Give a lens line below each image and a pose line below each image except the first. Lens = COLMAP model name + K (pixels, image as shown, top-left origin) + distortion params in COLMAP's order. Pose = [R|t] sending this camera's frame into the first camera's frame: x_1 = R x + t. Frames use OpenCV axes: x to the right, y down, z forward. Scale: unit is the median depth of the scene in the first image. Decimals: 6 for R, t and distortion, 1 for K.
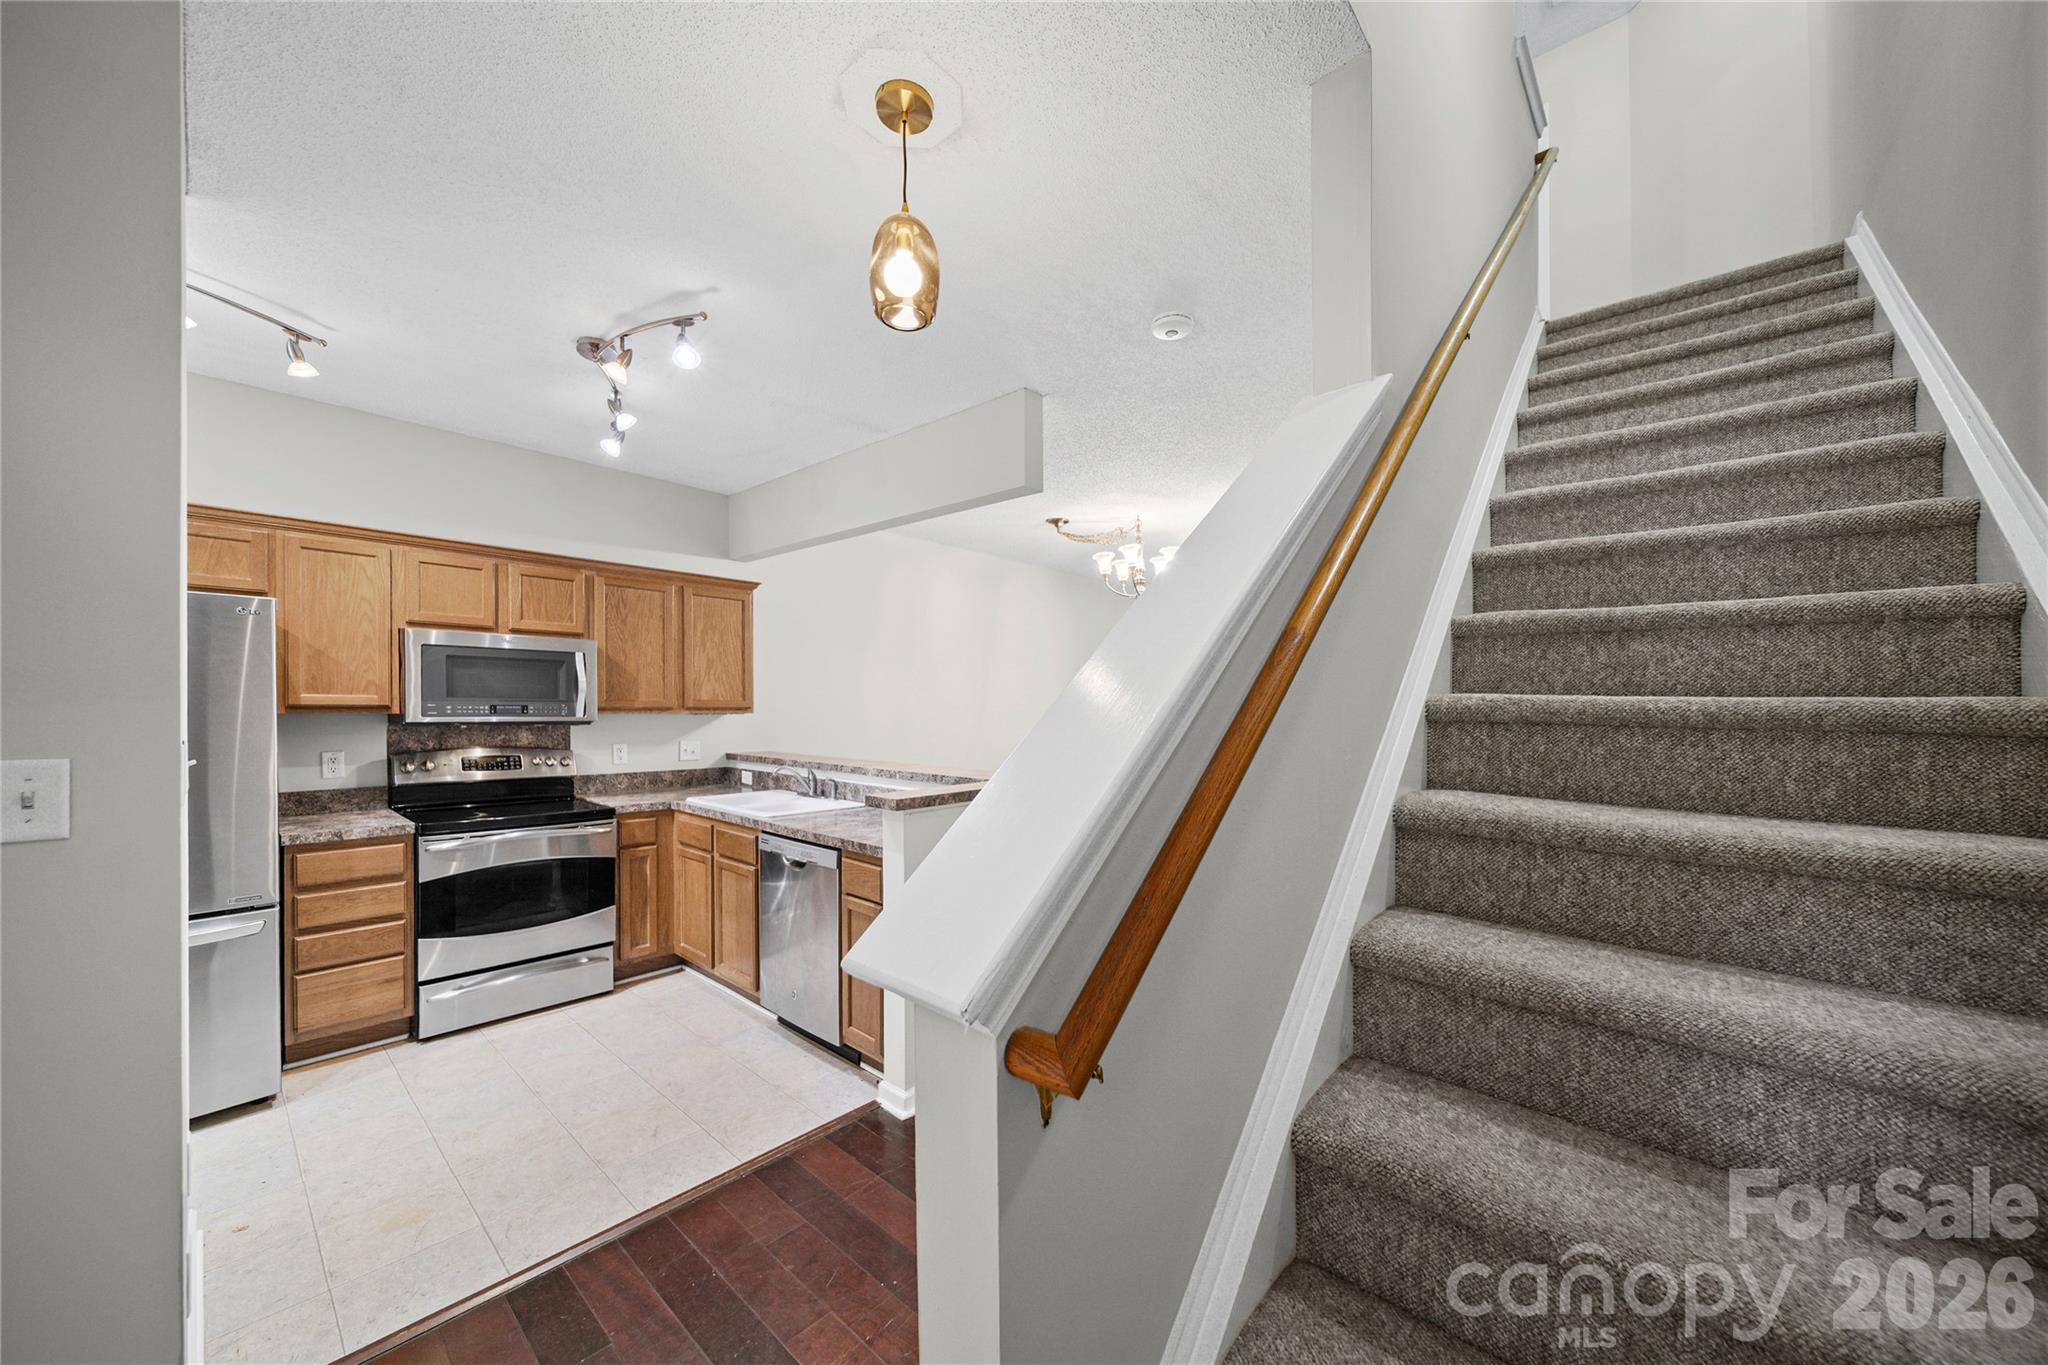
lens RADIAL K [[761.9, 0, 1065.6], [0, 761.9, 700.5], [0, 0, 1]] dist [-0.002833, 0.000497]
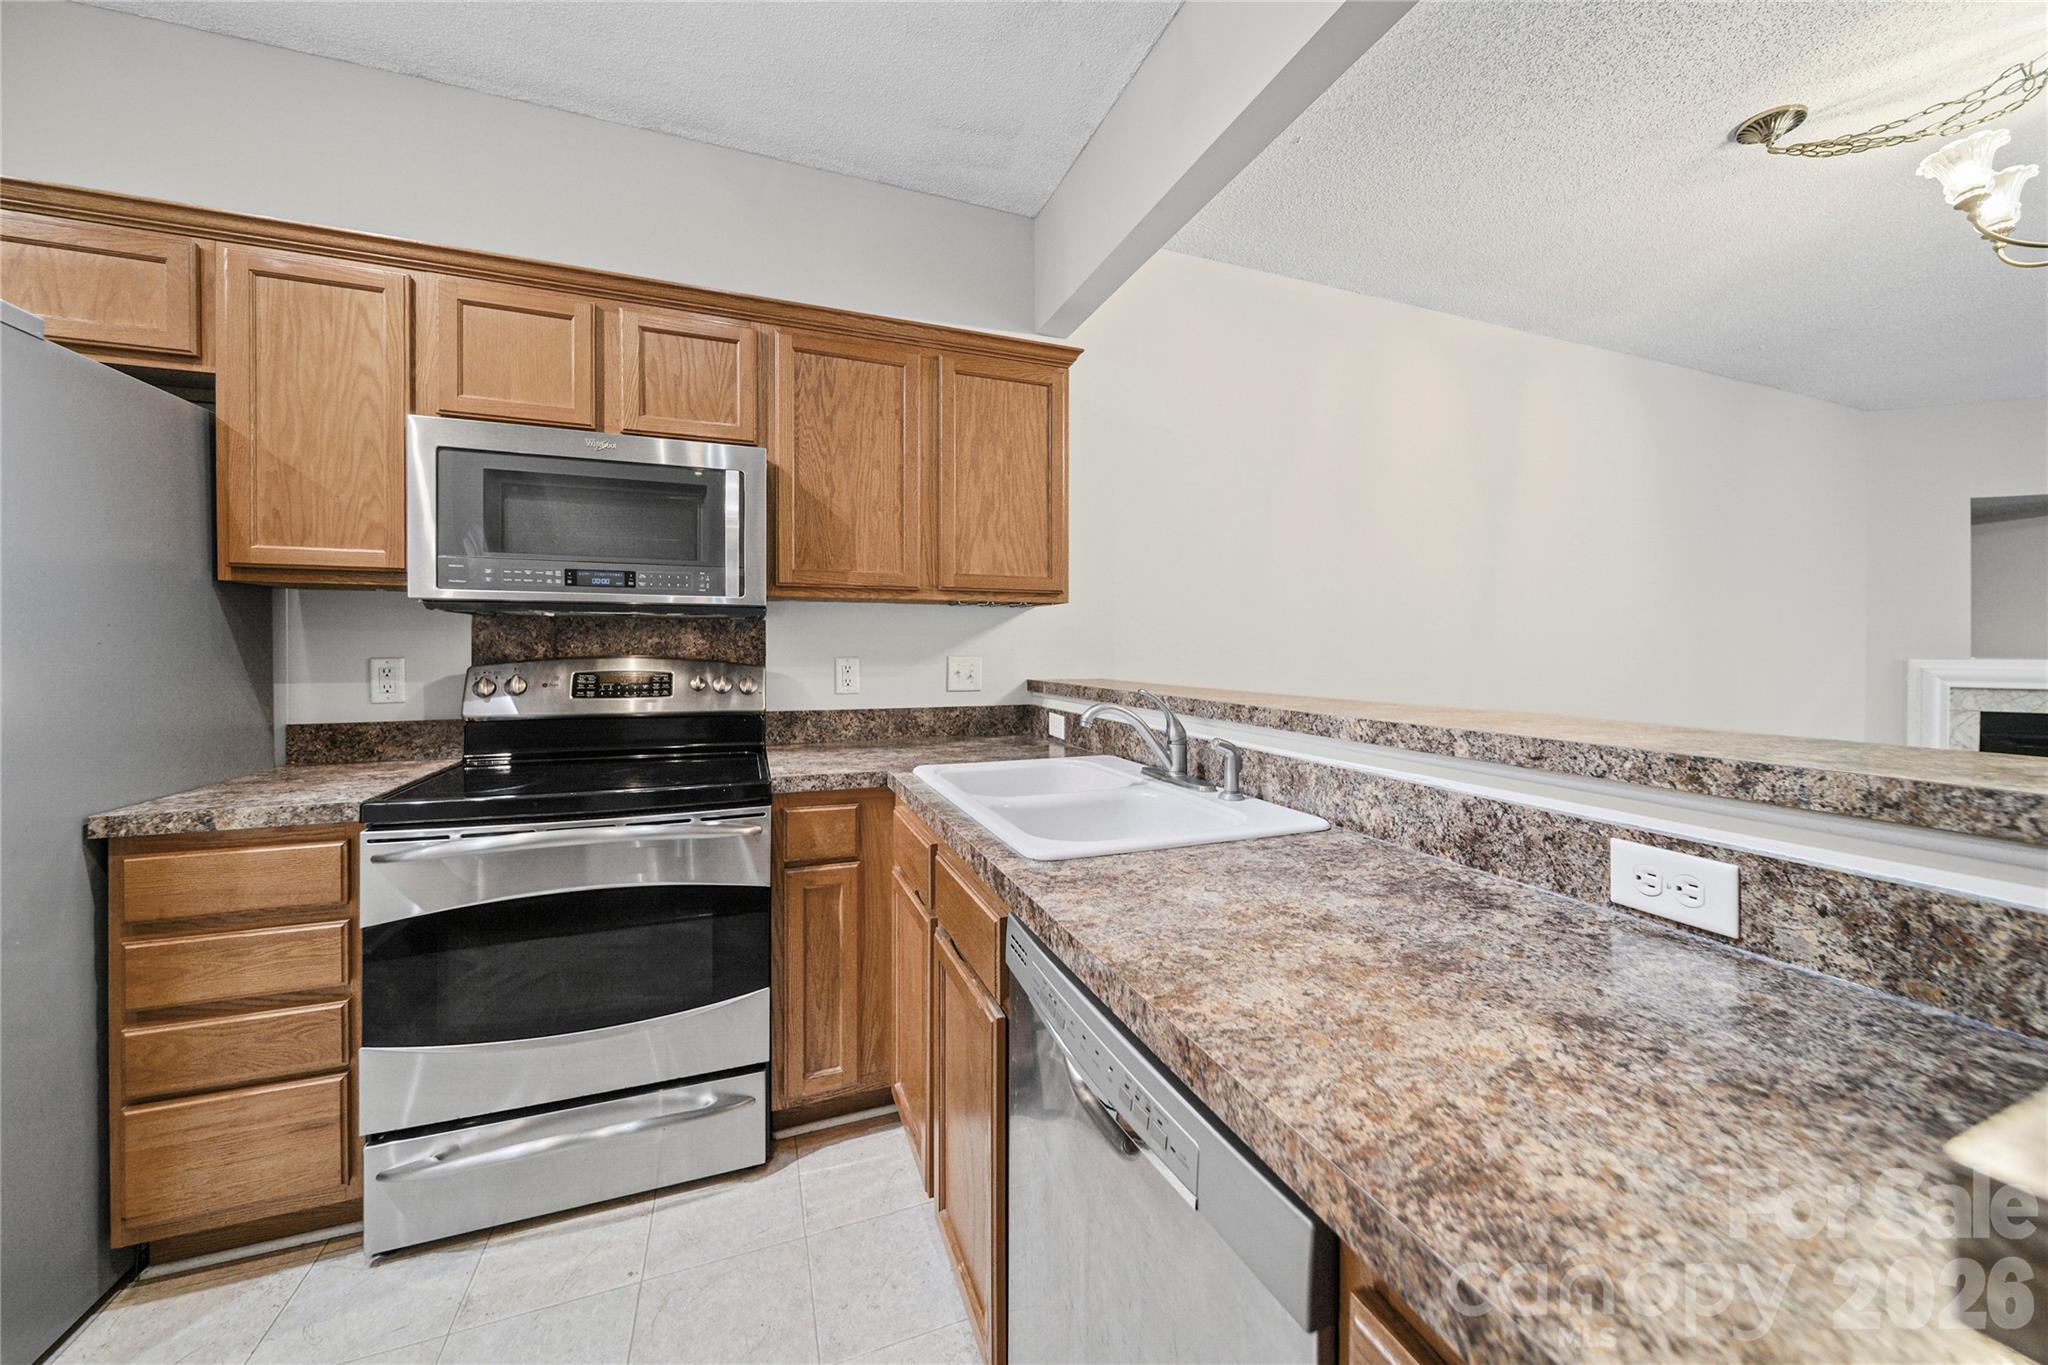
lens RADIAL K [[761.9, 0, 1034.7], [0, 761.9, 662.6], [0, 0, 1]] dist [-0.002833, 0.000497]
pose [[0.875580, -0.000298, -0.483073, -0.226700], [0.010524, 0.999774, 0.018458, 0.061245], [0.482958, -0.021245, 0.875386, 0.681822]]
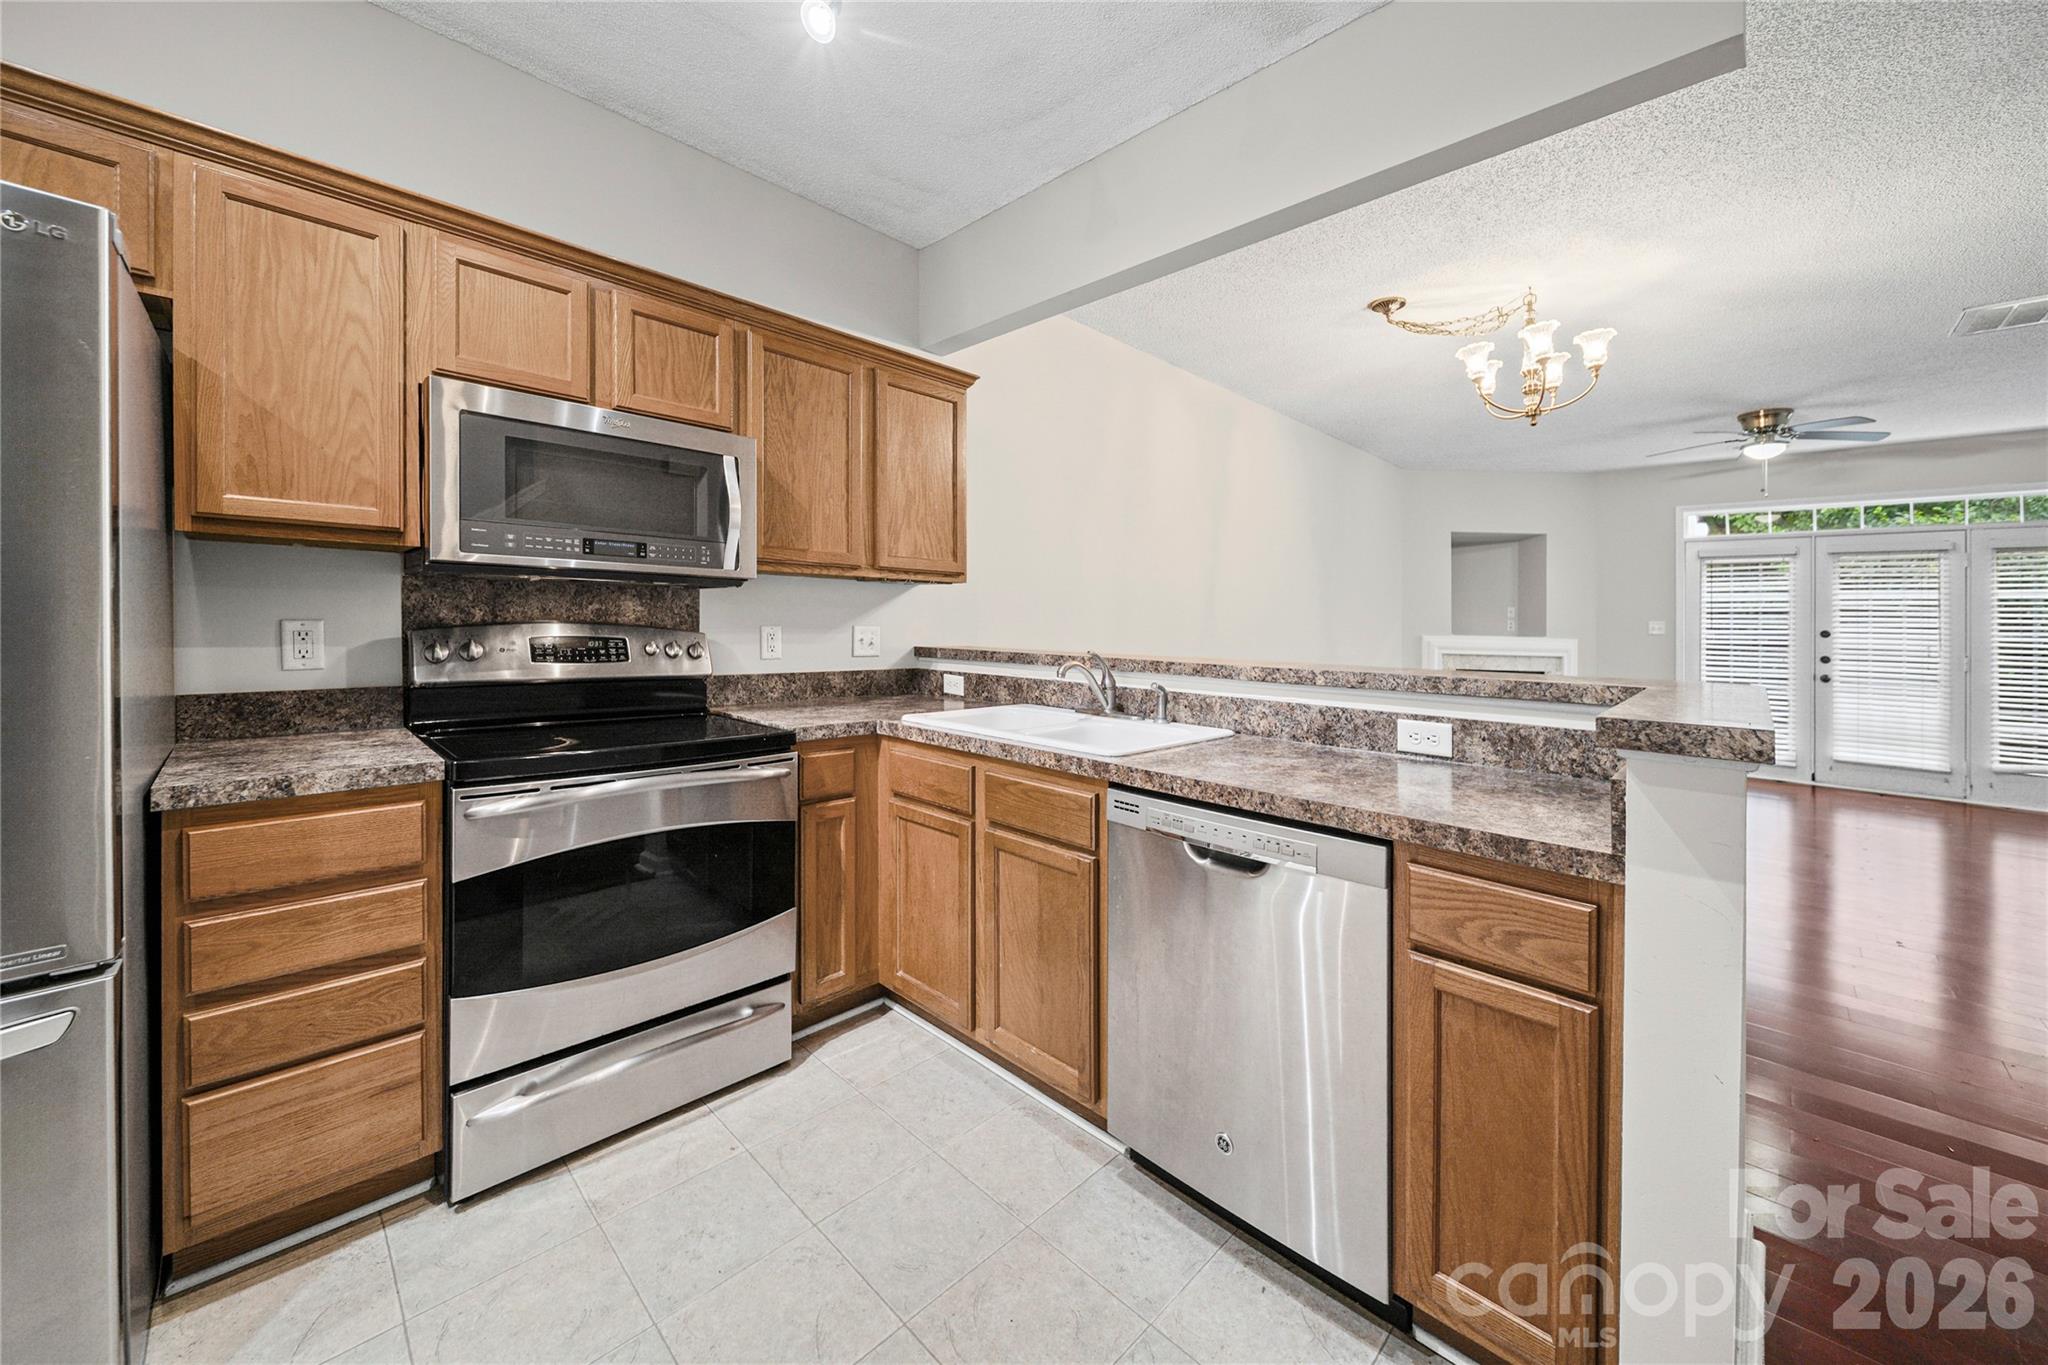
lens RADIAL K [[761.9, 0, 1049.3], [0, 761.9, 624.2], [0, 0, 1]] dist [-0.002833, 0.000497]
pose [[0.998242, 0.007504, -0.058798, -0.383665], [-0.007206, 0.999960, 0.005275, 0.059920], [0.058835, -0.004842, 0.998256, 0.467228]]
